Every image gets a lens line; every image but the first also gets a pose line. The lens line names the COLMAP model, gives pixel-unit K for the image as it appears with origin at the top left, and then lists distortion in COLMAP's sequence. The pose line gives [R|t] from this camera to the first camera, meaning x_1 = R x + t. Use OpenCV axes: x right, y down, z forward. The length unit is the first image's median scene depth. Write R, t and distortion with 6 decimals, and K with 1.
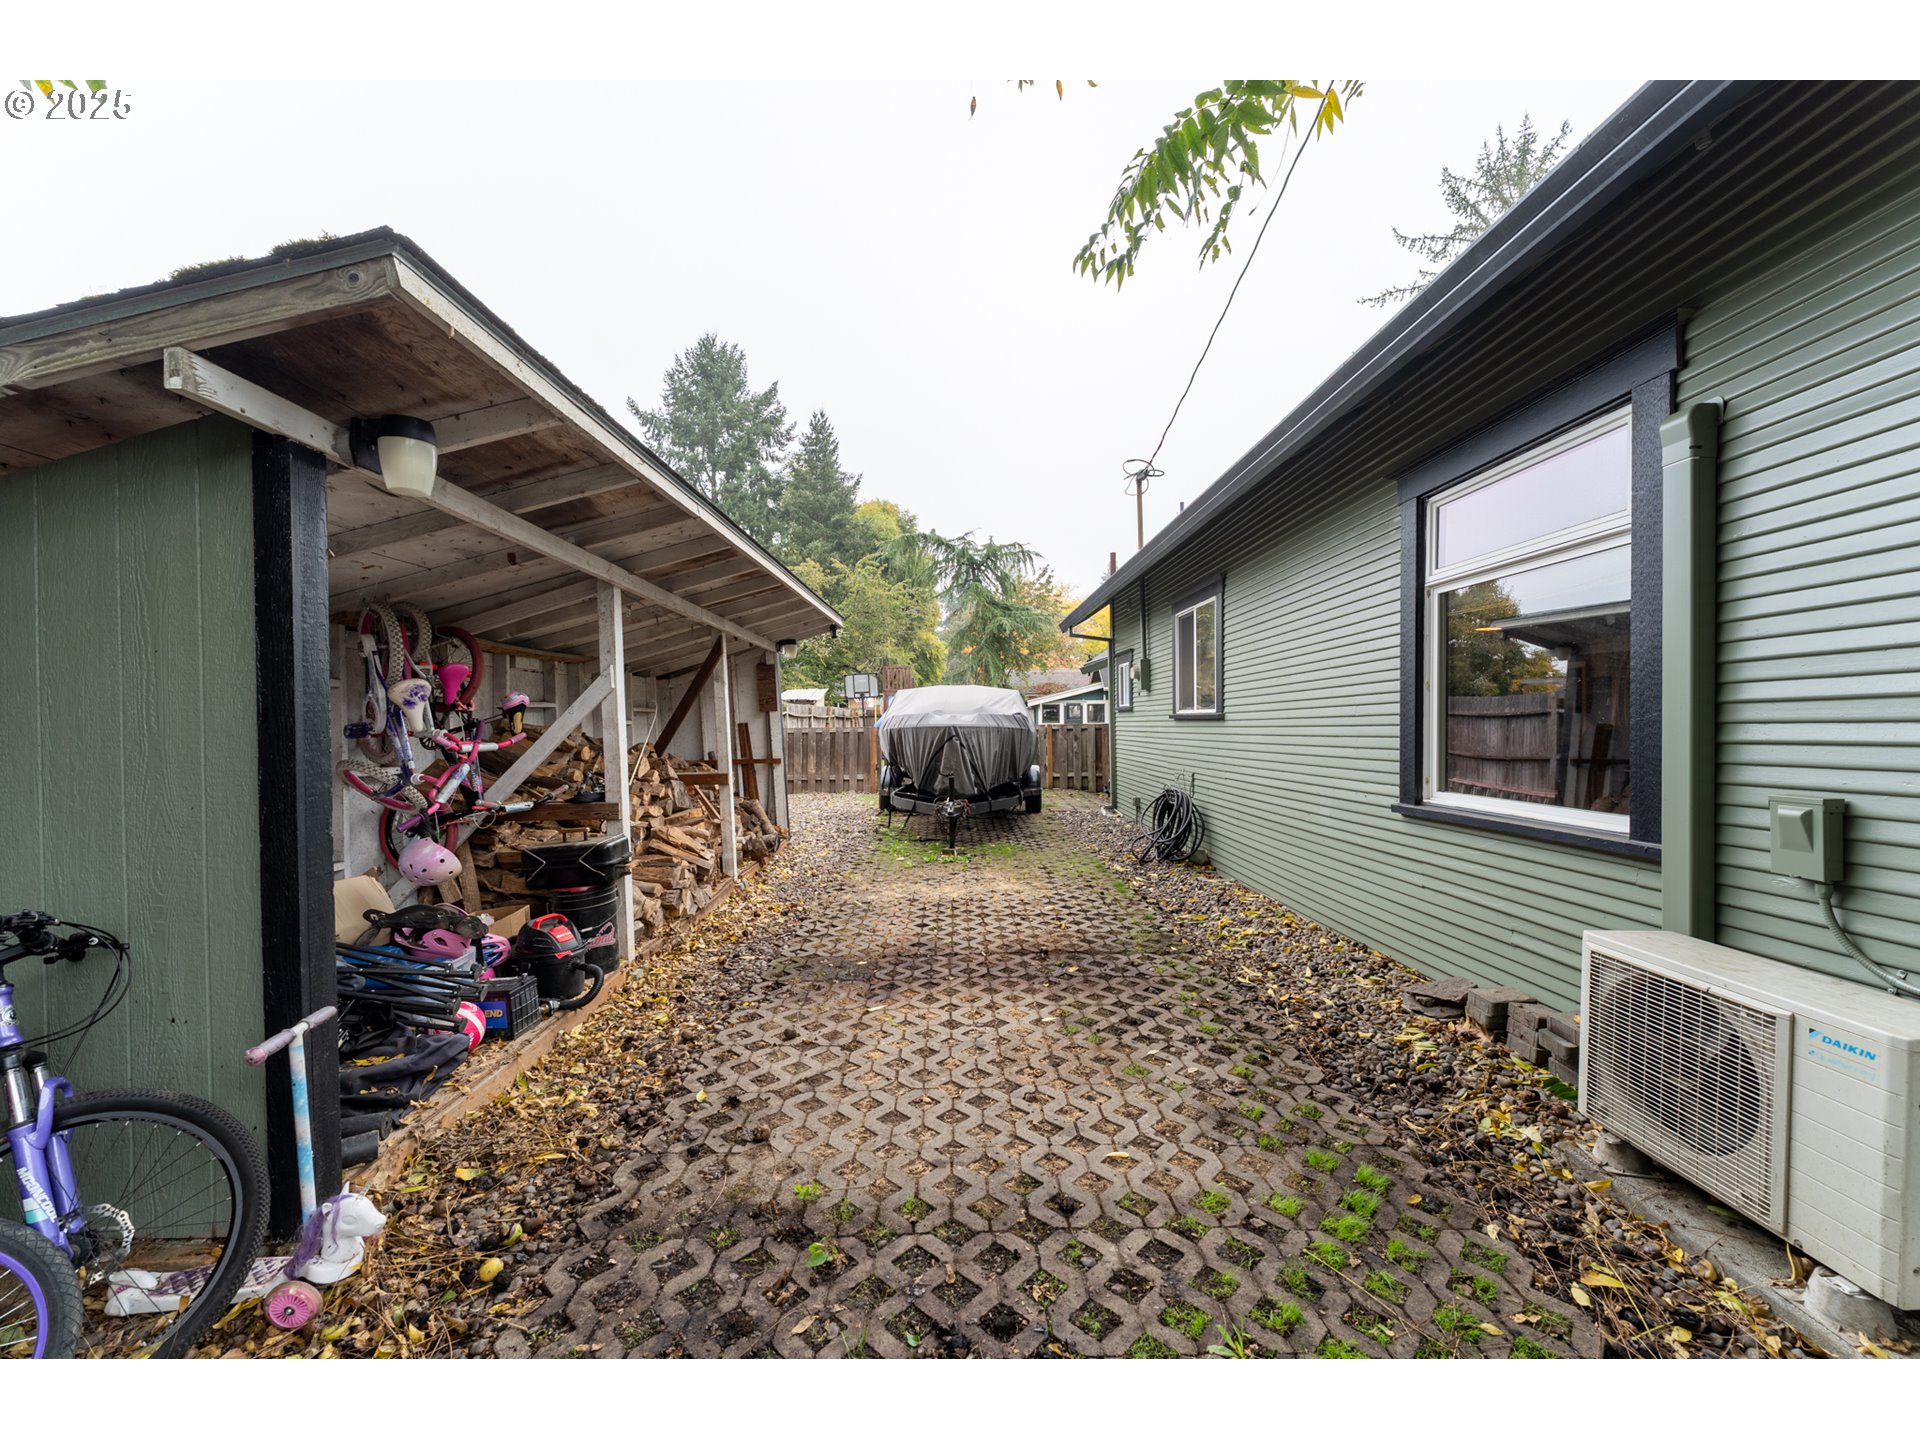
lens RADIAL K [[768.0, 0, 960.7], [0, 768.0, 729.3], [0, 0, 1]] dist [-0.000935, -0.000041]
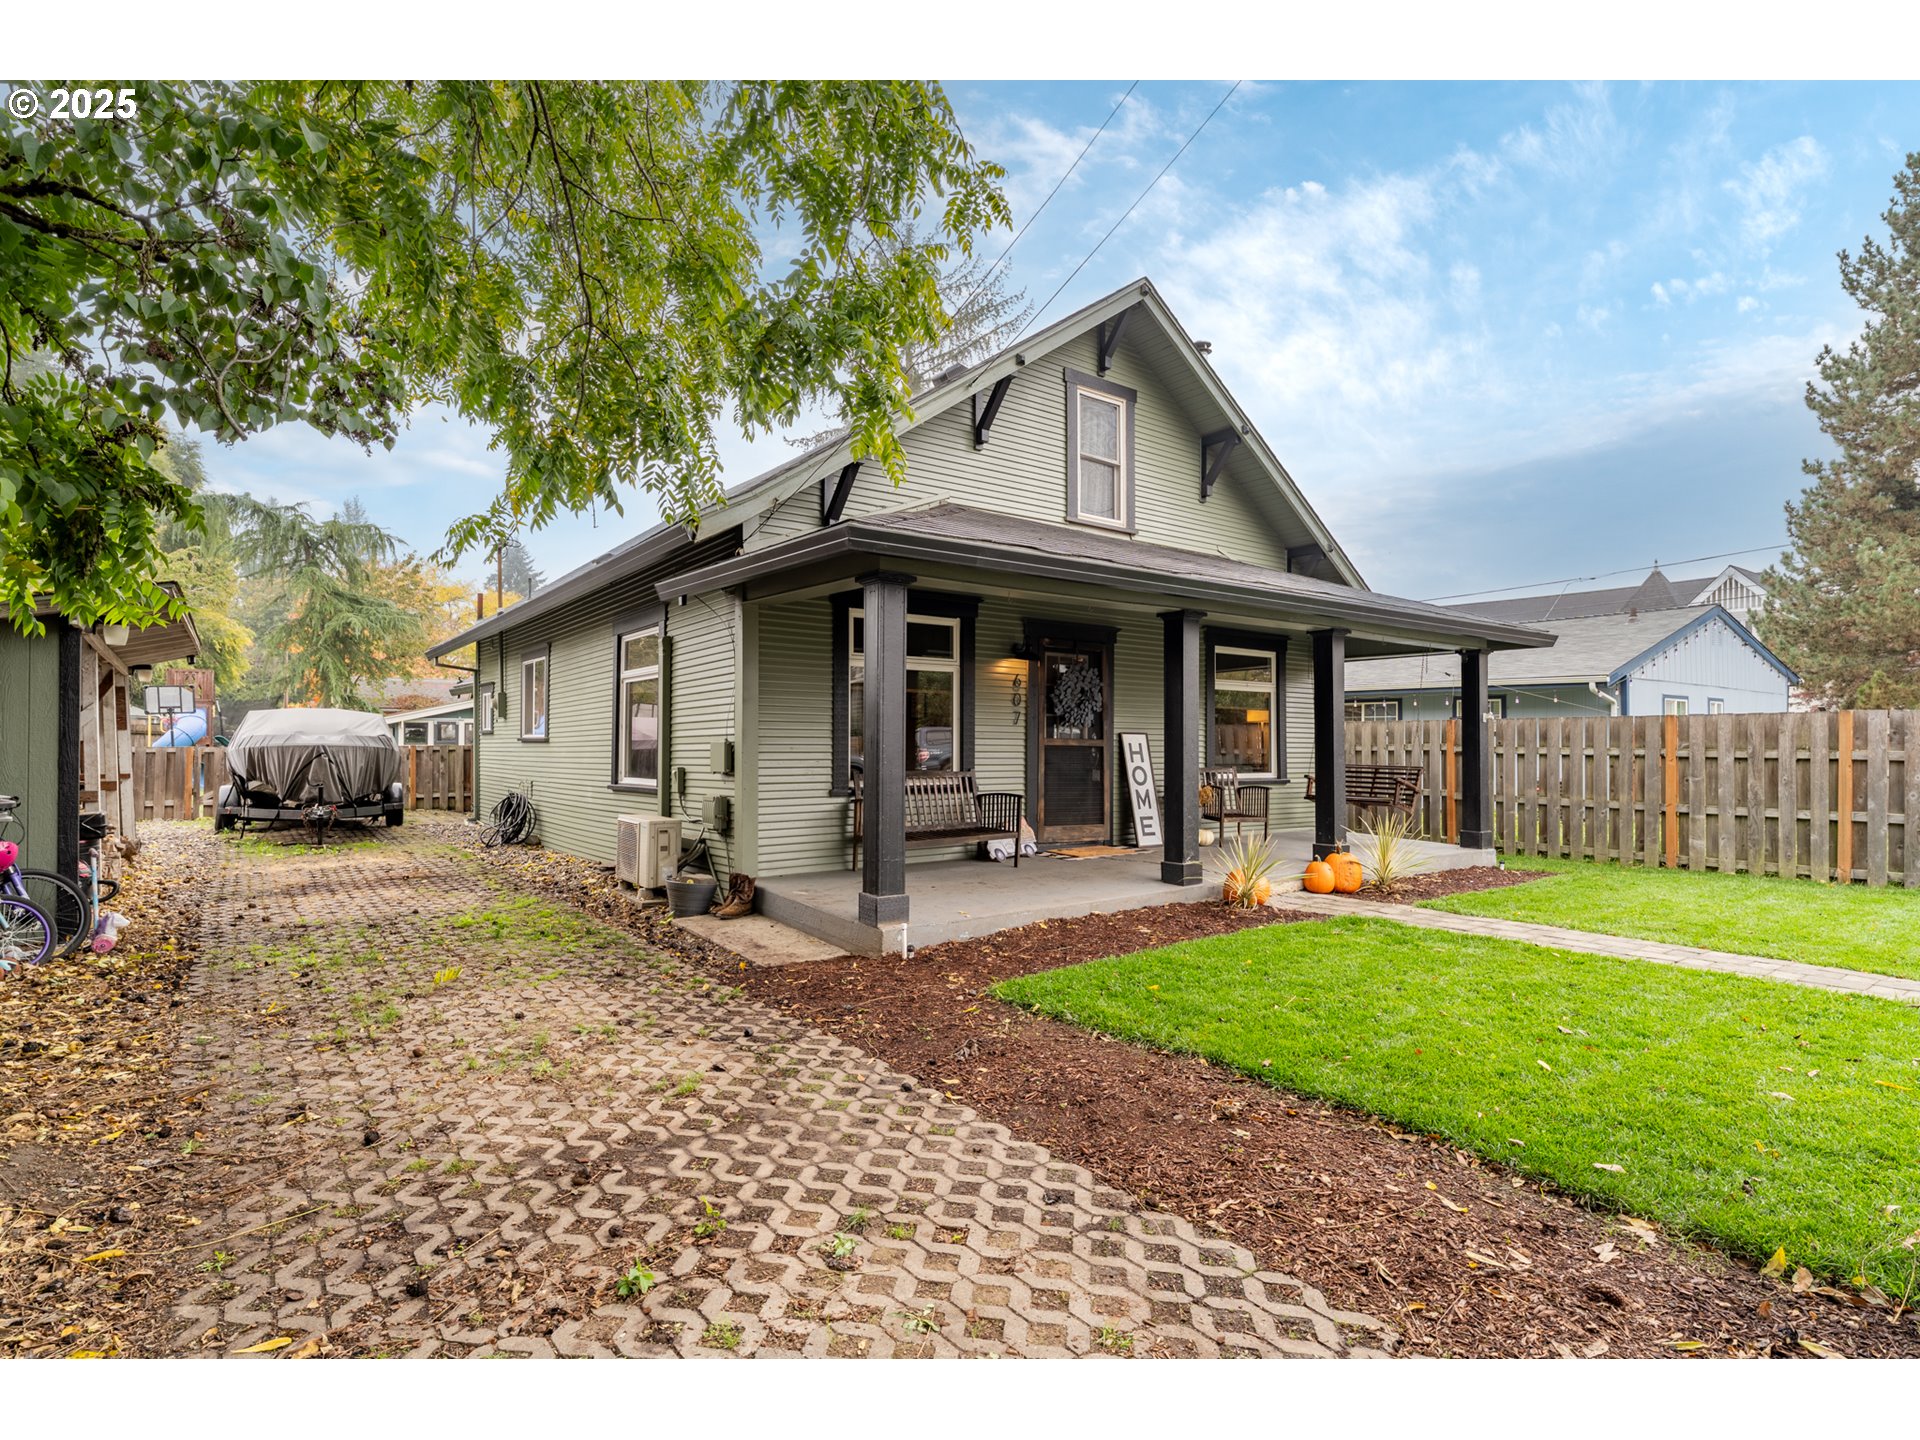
lens RADIAL K [[967.0, 0, 962.0], [0, 967.0, 733.0], [0, 0, 1]] dist [-0.006260, -0.000568]
pose [[0.807320, 0.016161, 0.589892, -0.063304], [-0.002626, 0.999713, -0.023795, 0.007073], [-0.590108, 0.017661, 0.807131, -0.563337]]
